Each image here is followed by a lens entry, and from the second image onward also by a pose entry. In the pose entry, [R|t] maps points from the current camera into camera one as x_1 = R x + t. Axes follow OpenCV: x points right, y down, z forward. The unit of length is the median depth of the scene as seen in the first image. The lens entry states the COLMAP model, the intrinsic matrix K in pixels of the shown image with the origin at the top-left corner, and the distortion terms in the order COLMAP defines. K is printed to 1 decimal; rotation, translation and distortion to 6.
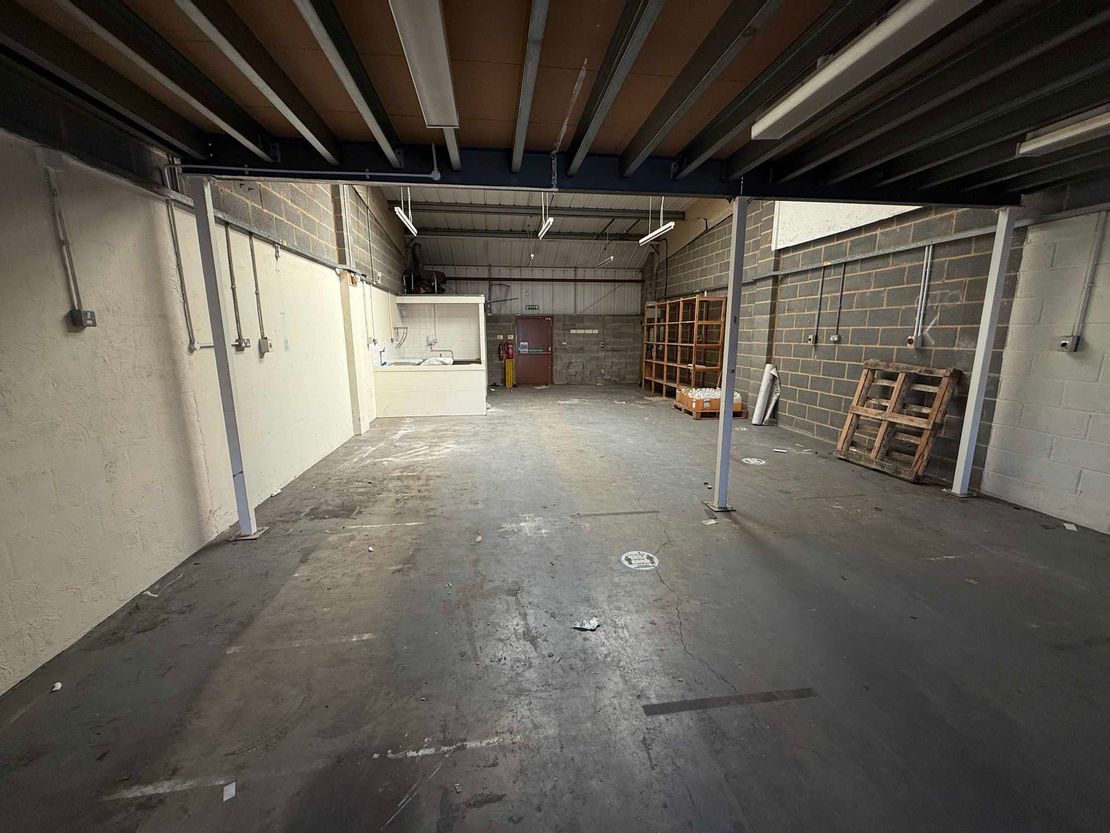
lens RADIAL K [[442.9, 0, 555.6], [0, 442.9, 416.5], [0, 0, 1]] dist [0.001857, -0.000520]
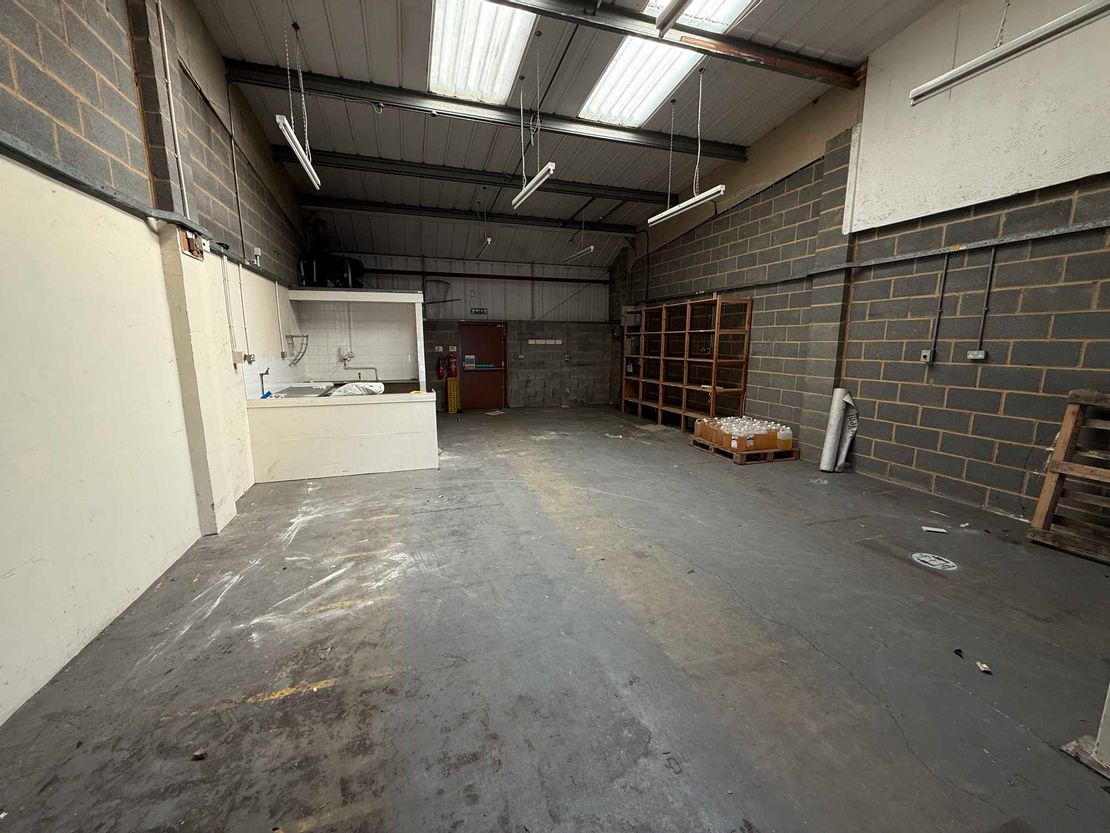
lens RADIAL K [[442.9, 0, 555.0], [0, 442.9, 416.3], [0, 0, 1]] dist [0.001857, -0.000520]
pose [[0.983537, -0.026121, 0.178809, -0.117159], [0.029775, 0.999398, -0.017782, -0.073290], [-0.178237, 0.022813, 0.983723, 0.362155]]
